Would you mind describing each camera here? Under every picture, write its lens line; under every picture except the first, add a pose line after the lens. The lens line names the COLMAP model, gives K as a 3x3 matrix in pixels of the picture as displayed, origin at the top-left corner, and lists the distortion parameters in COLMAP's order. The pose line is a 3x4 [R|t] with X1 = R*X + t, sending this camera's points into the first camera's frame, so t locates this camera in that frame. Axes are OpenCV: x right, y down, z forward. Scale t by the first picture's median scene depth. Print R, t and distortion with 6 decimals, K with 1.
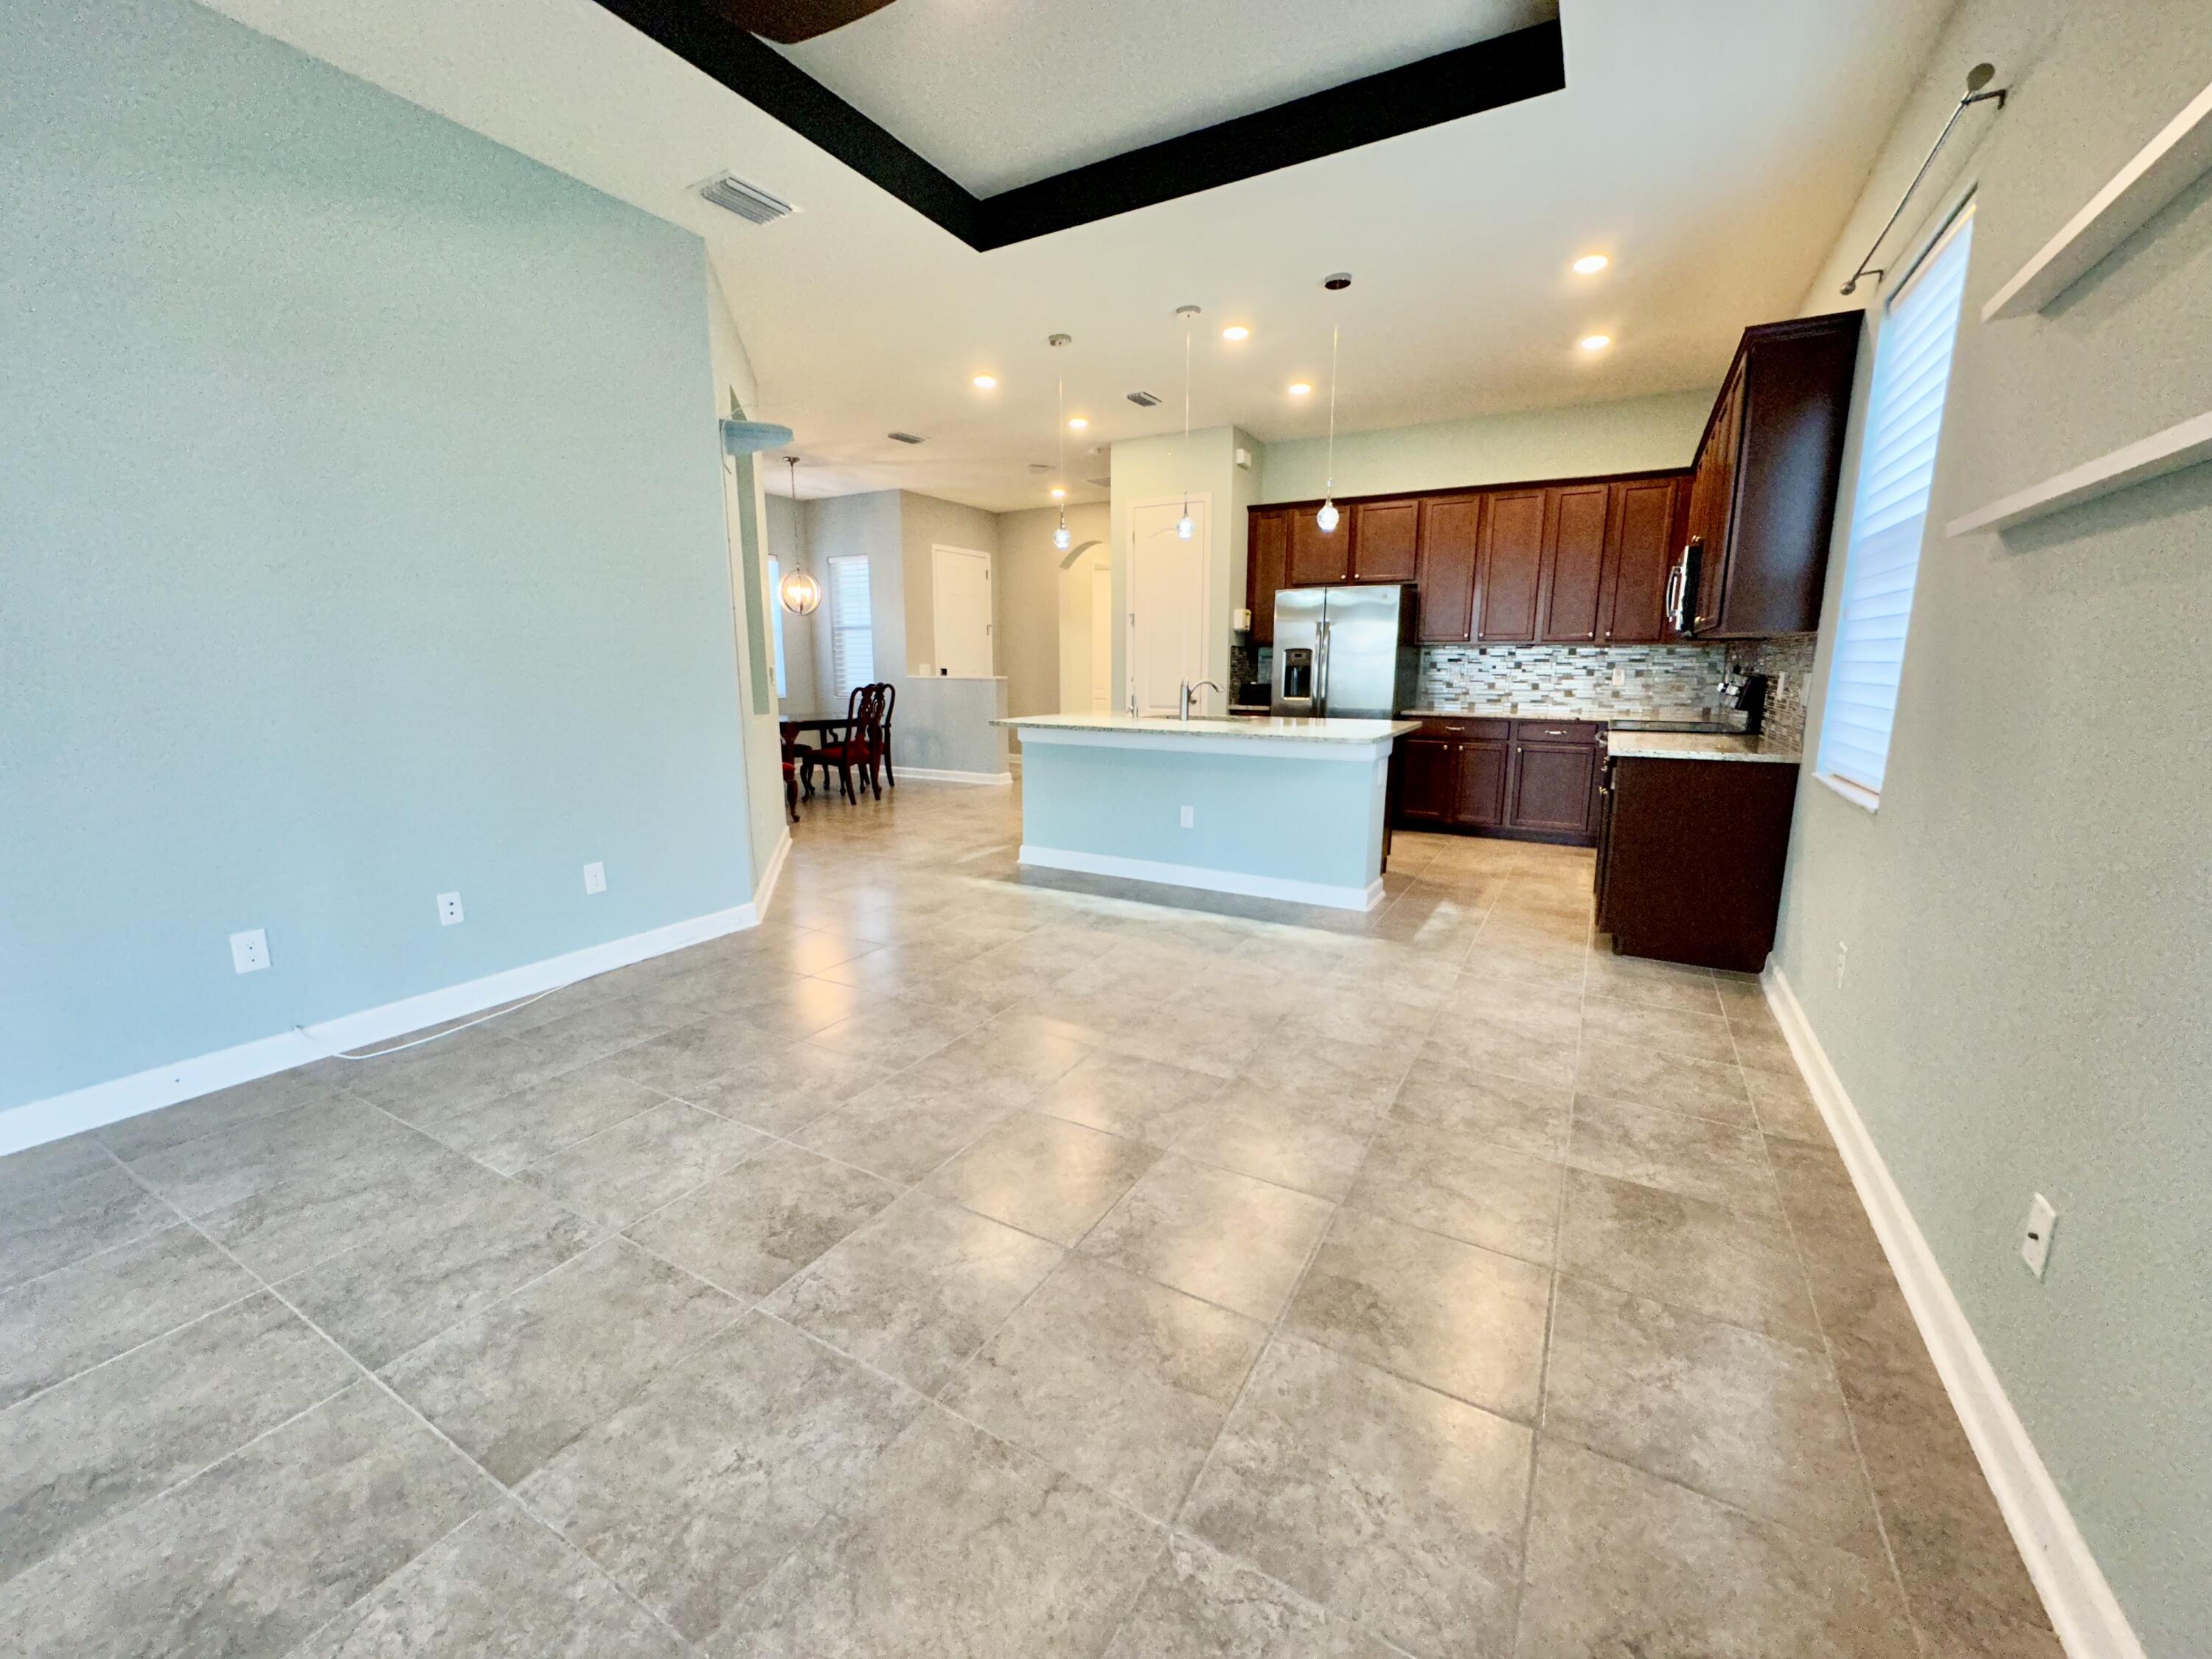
lens RADIAL K [[882.1, 0, 1110.0], [0, 882.1, 831.5], [0, 0, 1]] dist [-0.003166, 0.001105]
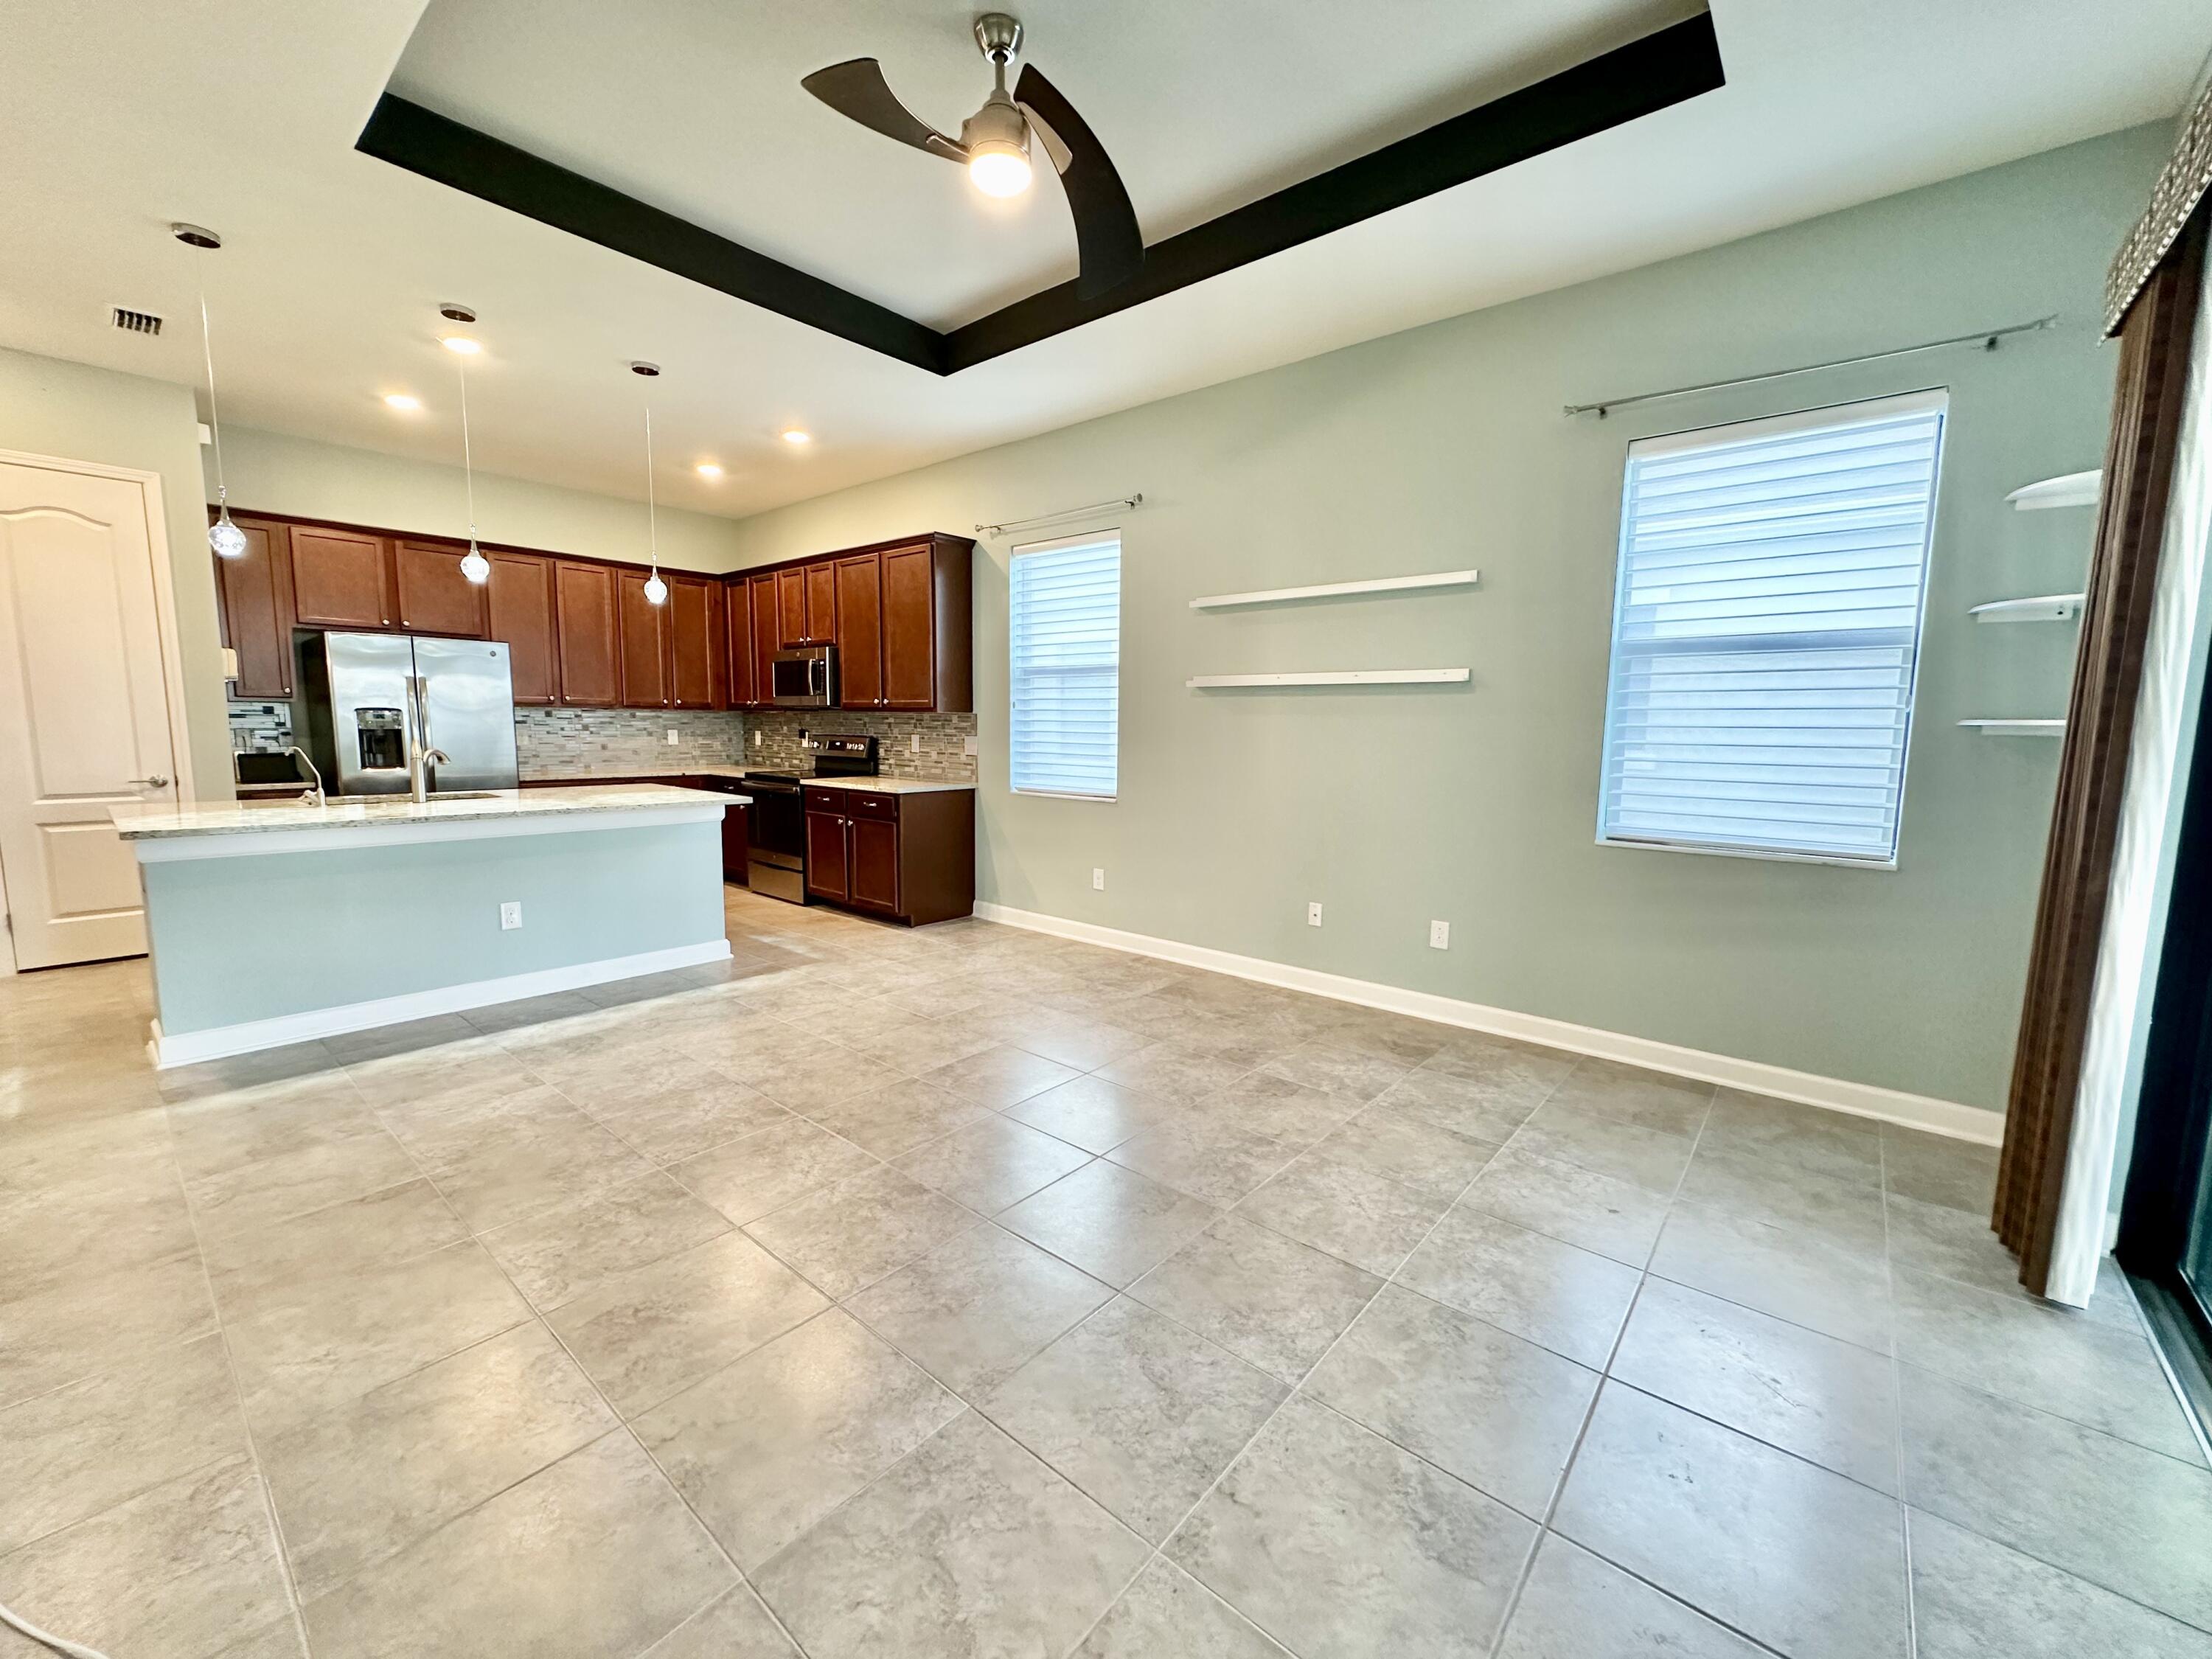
lens RADIAL K [[882.1, 0, 1107.8], [0, 882.1, 825.6], [0, 0, 1]] dist [-0.003166, 0.001105]
pose [[0.184229, -0.111007, 0.976595, -0.796823], [0.173641, 0.981649, 0.078825, -0.088414], [-0.967423, 0.155055, 0.200124, 0.378496]]
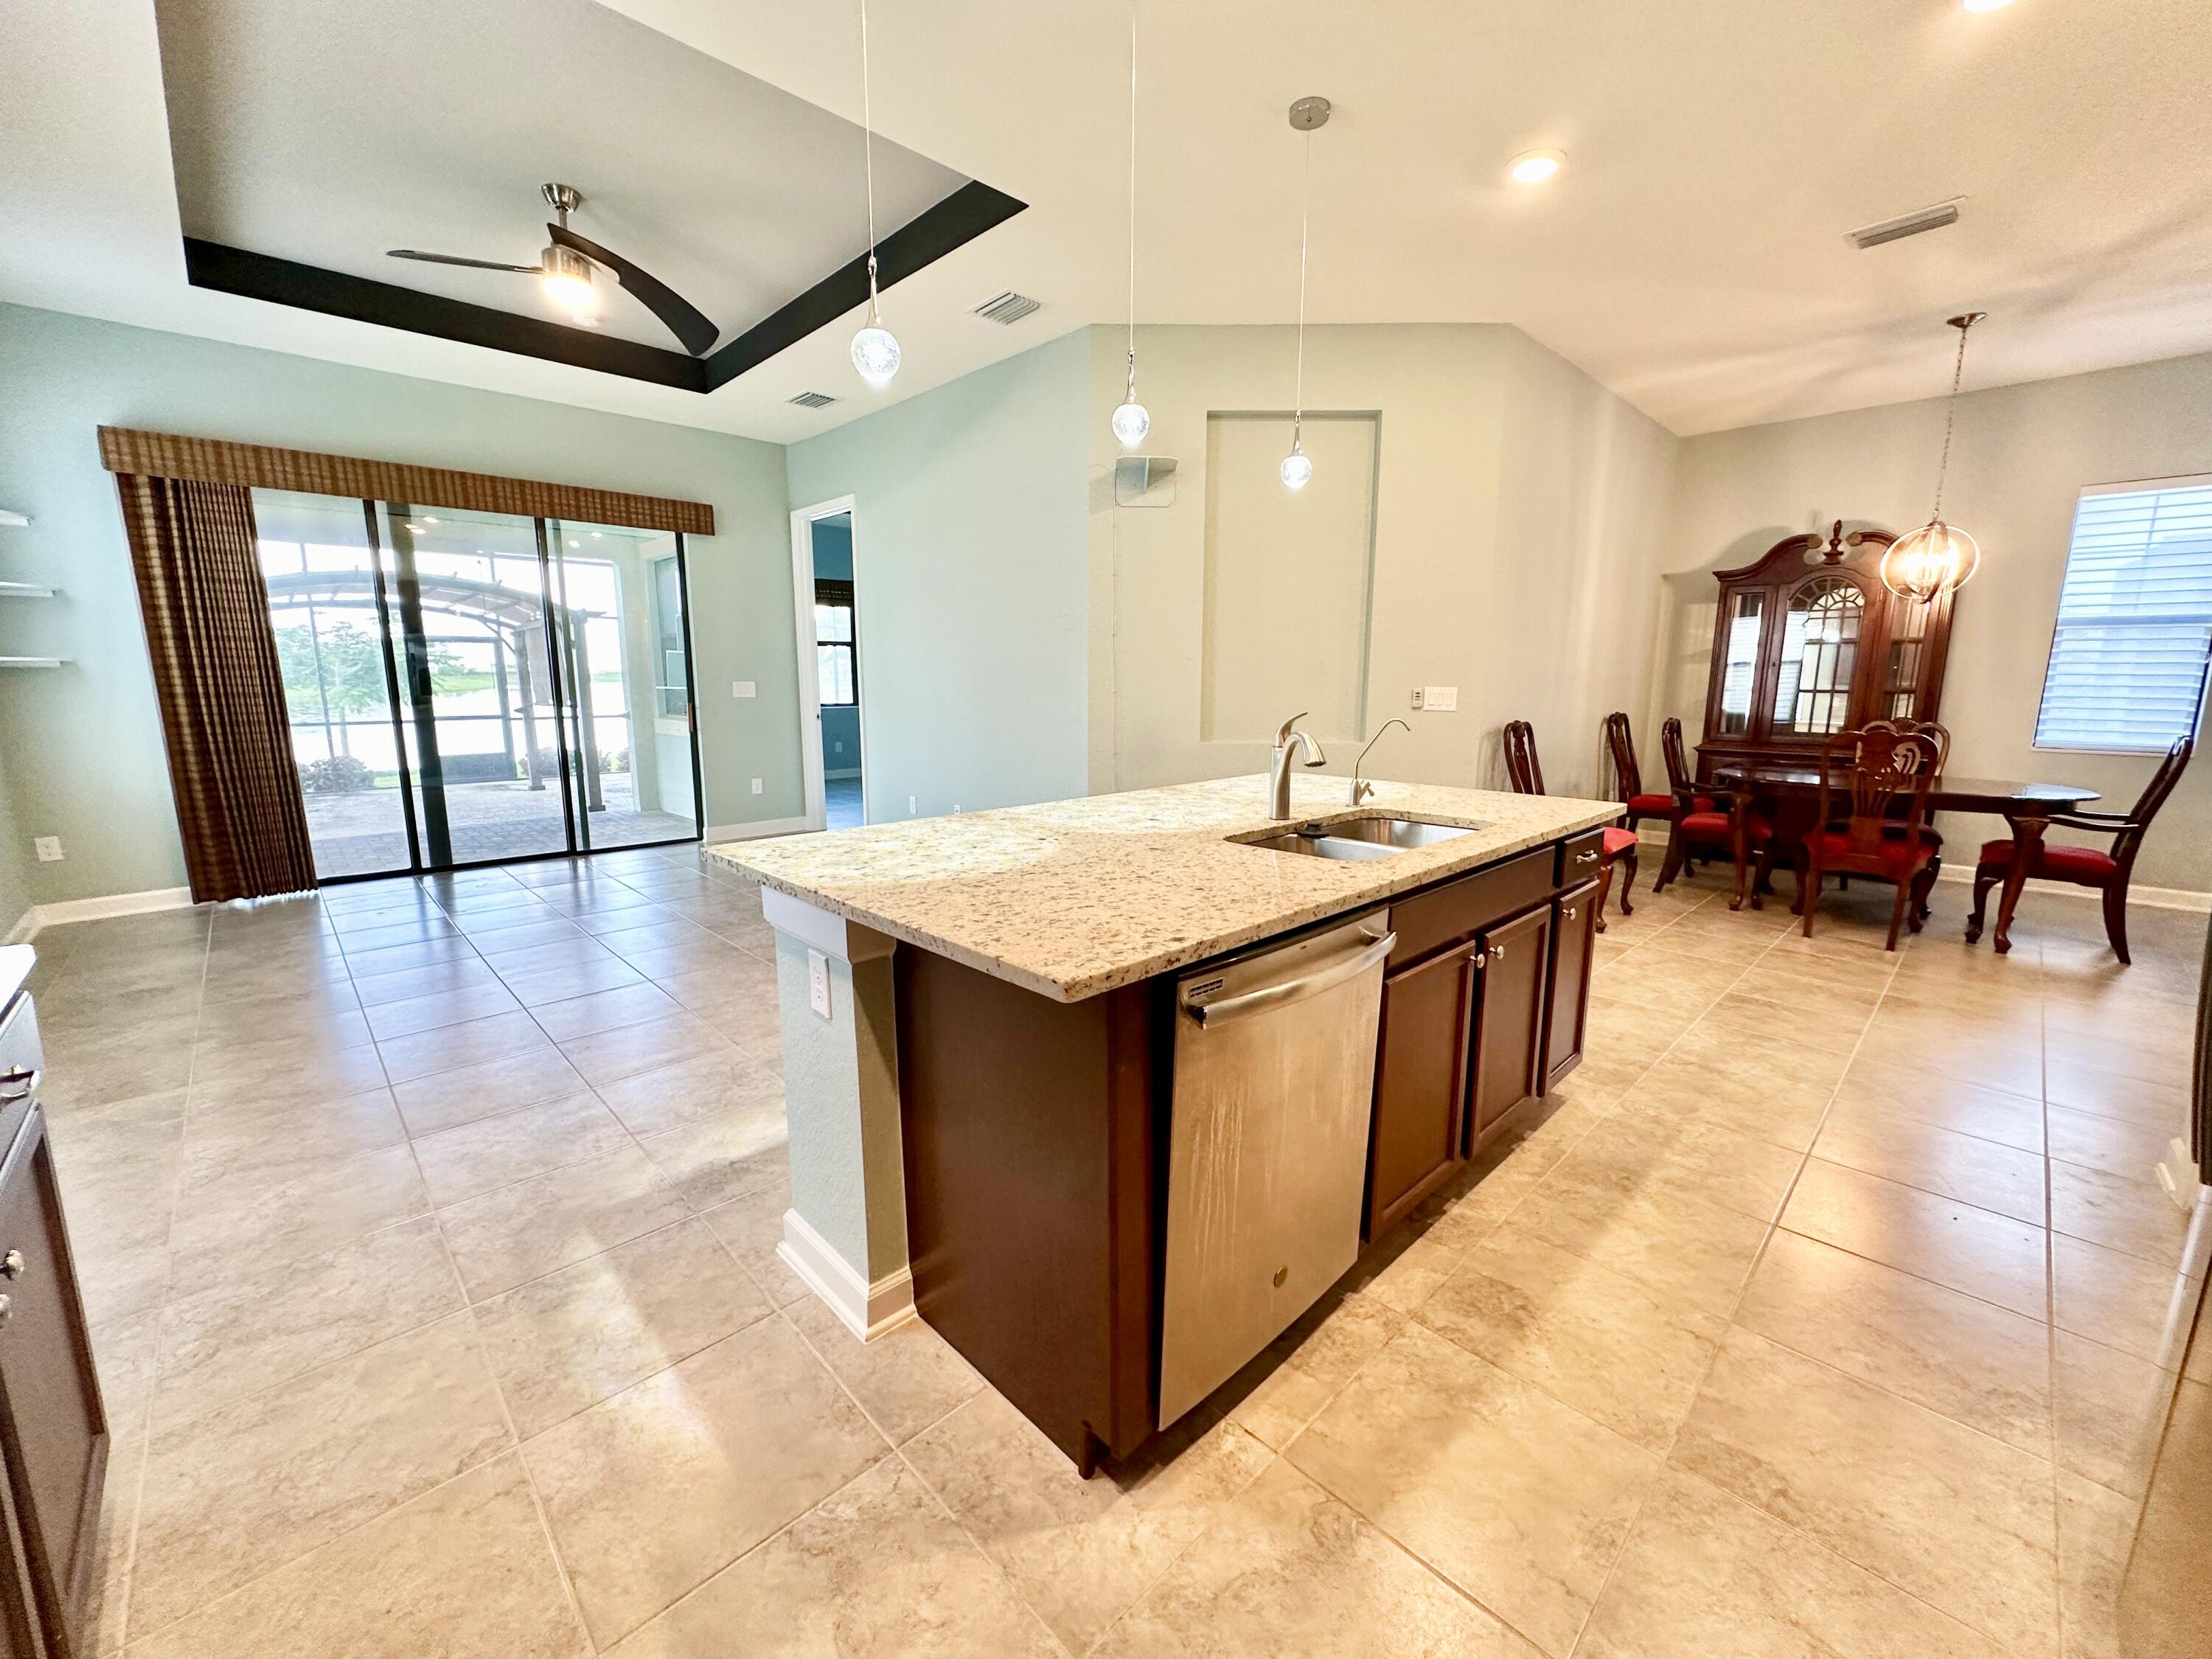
lens RADIAL K [[882.1, 0, 1103.5], [0, 882.1, 826.8], [0, 0, 1]] dist [-0.003166, 0.001105]
pose [[-0.285521, 0.163610, -0.944304, 0.760005], [-0.183987, 0.957635, 0.221550, -0.292023], [0.940546, 0.236997, -0.243323, 1.461232]]
